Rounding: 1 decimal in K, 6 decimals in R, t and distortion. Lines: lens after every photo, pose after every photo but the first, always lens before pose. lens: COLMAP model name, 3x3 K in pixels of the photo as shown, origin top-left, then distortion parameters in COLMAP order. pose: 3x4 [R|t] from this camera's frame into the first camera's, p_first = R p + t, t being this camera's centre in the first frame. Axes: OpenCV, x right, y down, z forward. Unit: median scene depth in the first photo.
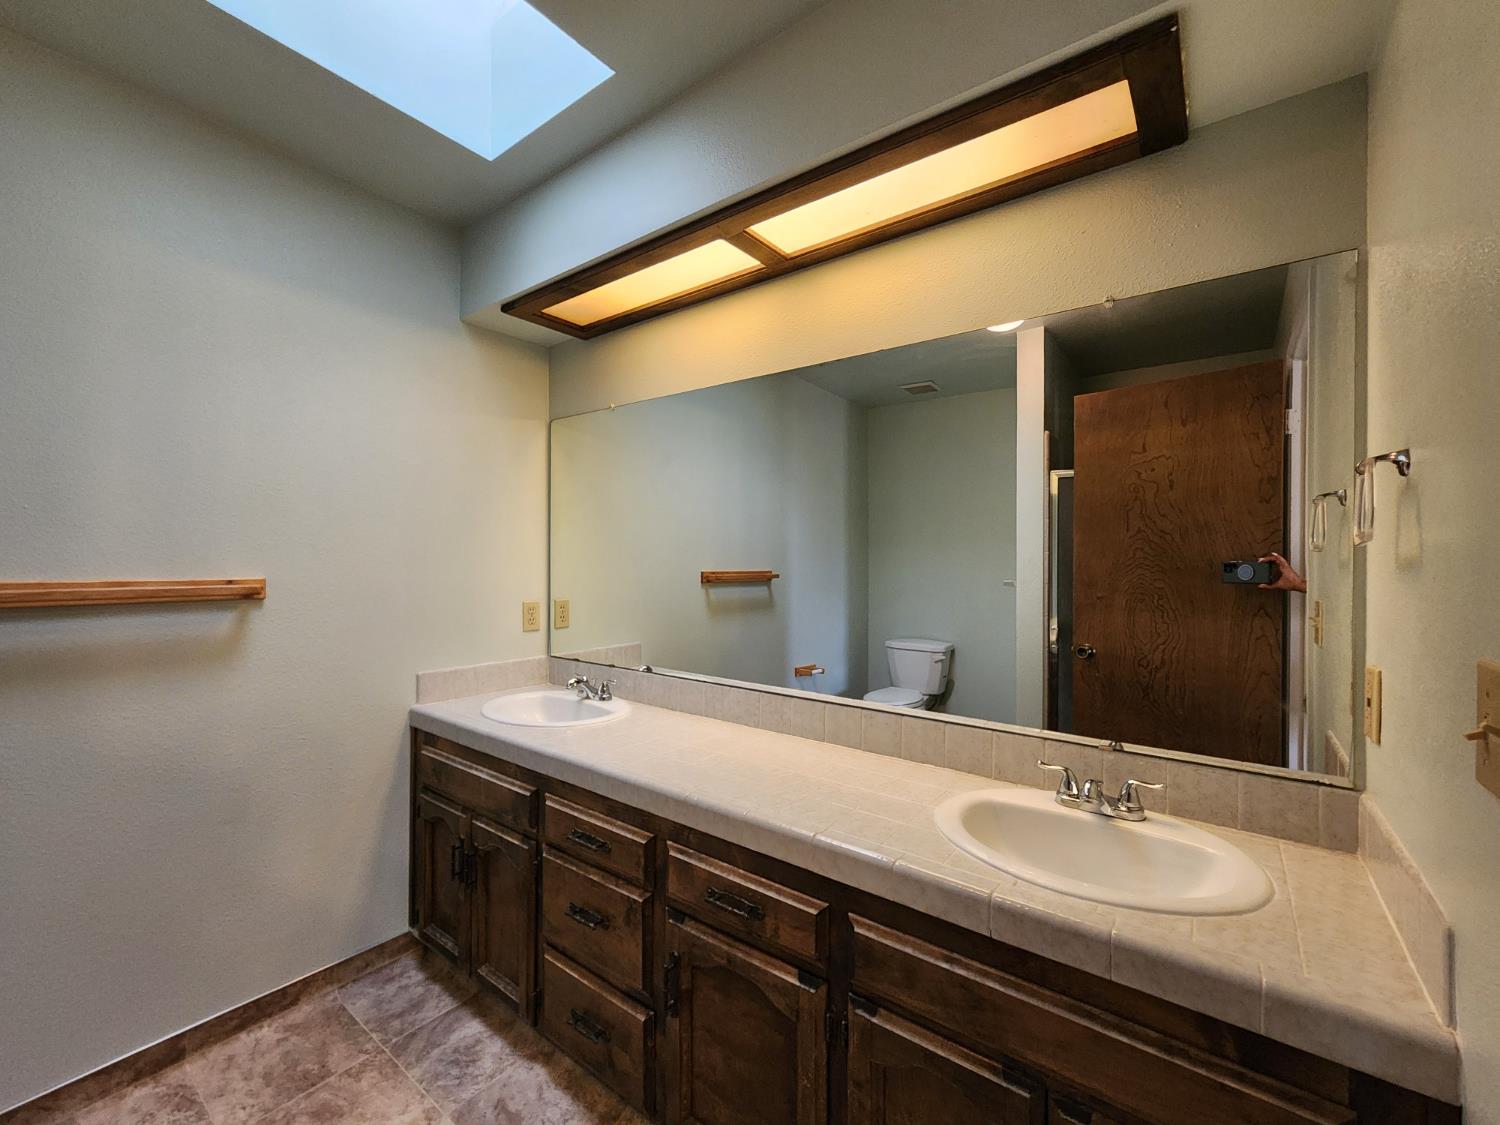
lens RADIAL K [[616.1, 0, 750.0], [0, 616.1, 562.5], [0, 0, 1]] dist [-0.003190, 0.000416]
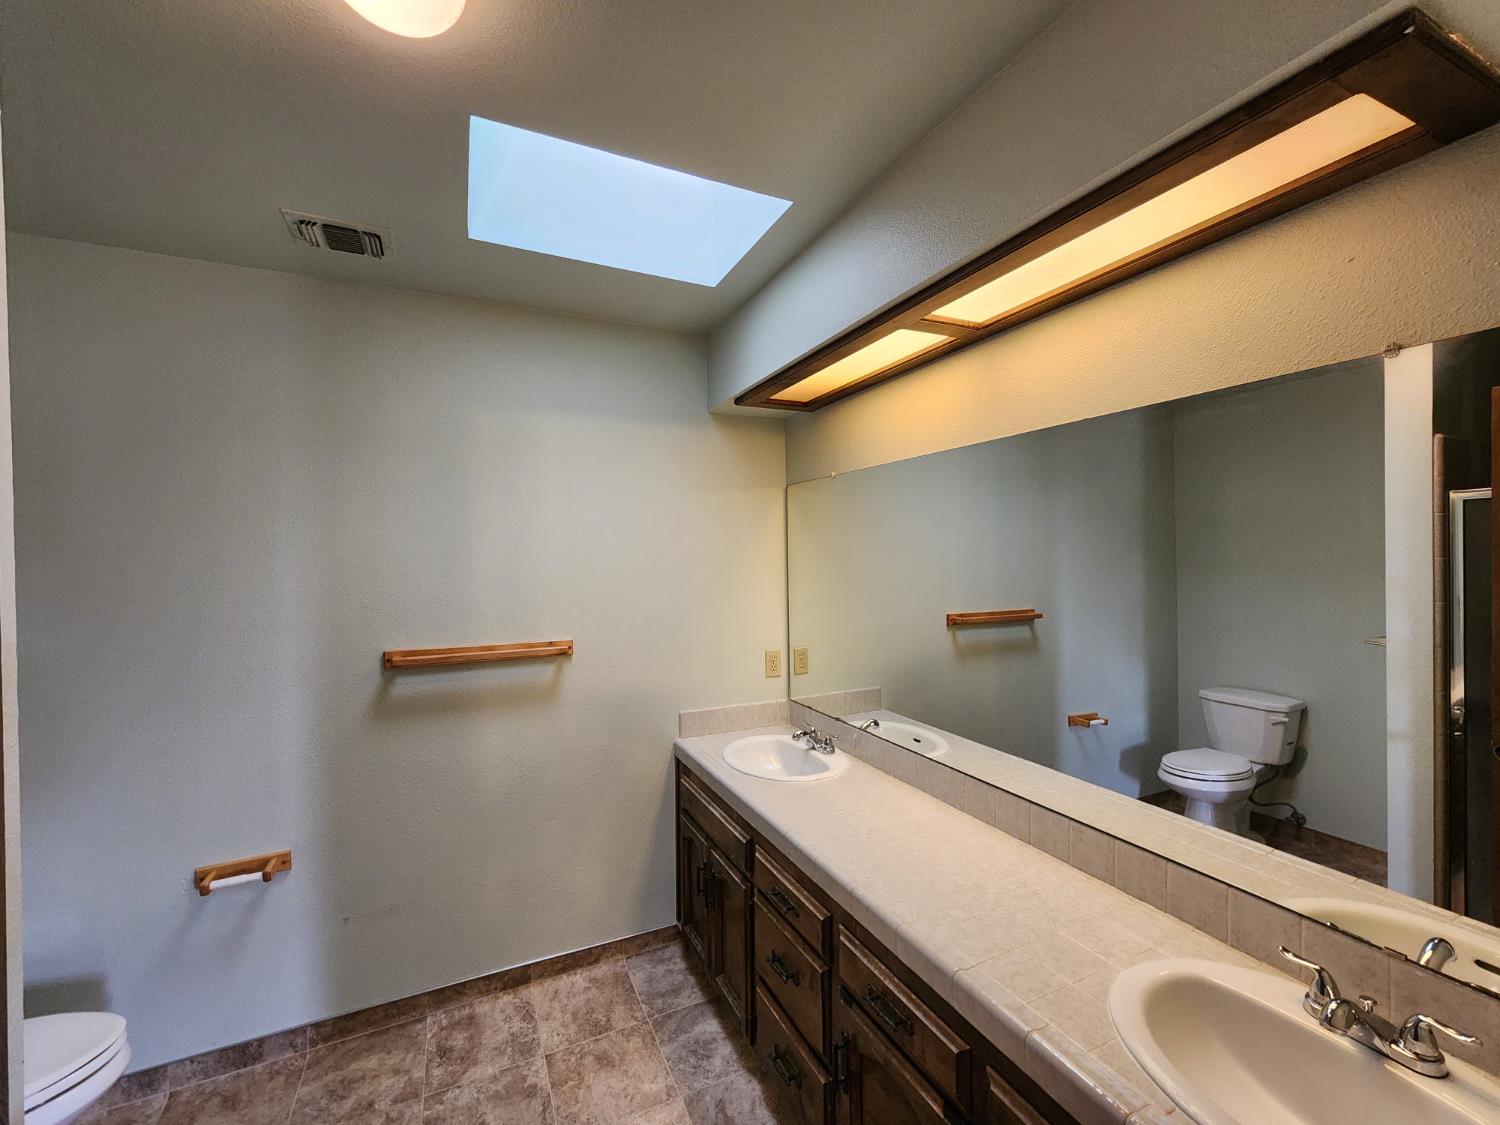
lens RADIAL K [[616.1, 0, 750.0], [0, 616.1, 562.5], [0, 0, 1]] dist [-0.003190, 0.000416]
pose [[0.886805, -0.015156, -0.461896, 0.178122], [0.017972, 0.999837, 0.001696, -0.138919], [0.461795, -0.009806, 0.886932, -0.008564]]
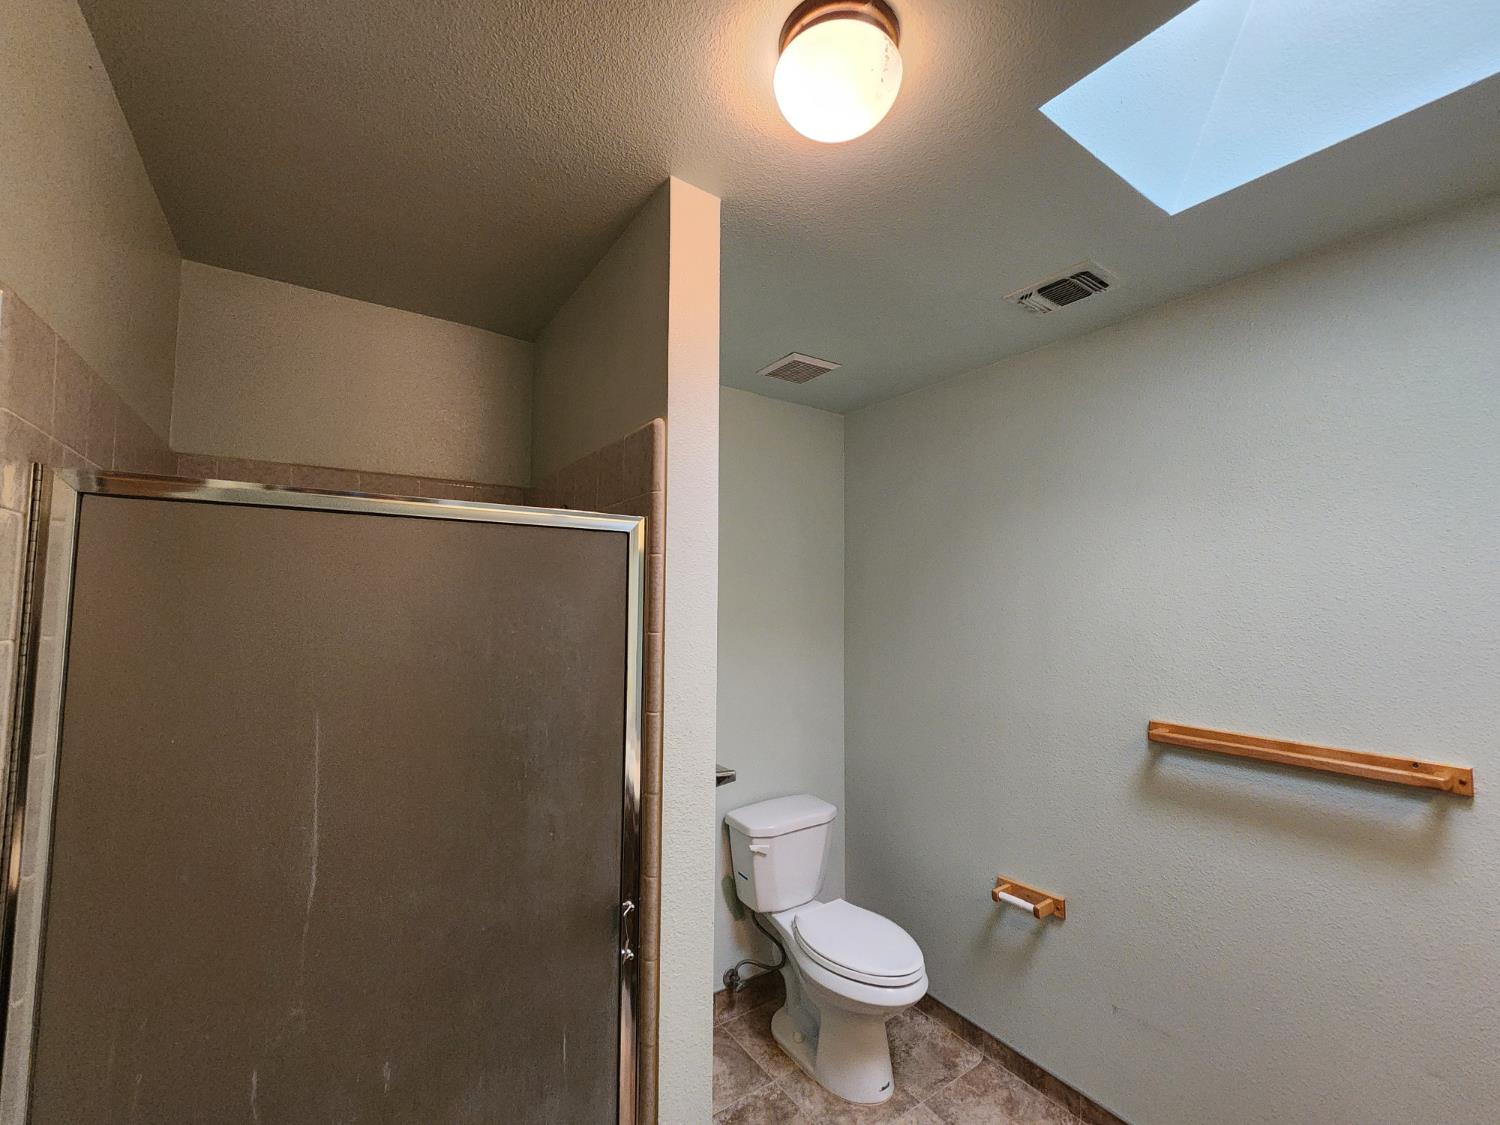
lens RADIAL K [[616.1, 0, 750.0], [0, 616.1, 562.5], [0, 0, 1]] dist [-0.003190, 0.000416]
pose [[-0.305880, -0.066222, -0.949764, 0.209738], [-0.013196, 0.997777, -0.065319, -0.168502], [0.951979, -0.007446, -0.306074, 0.405981]]
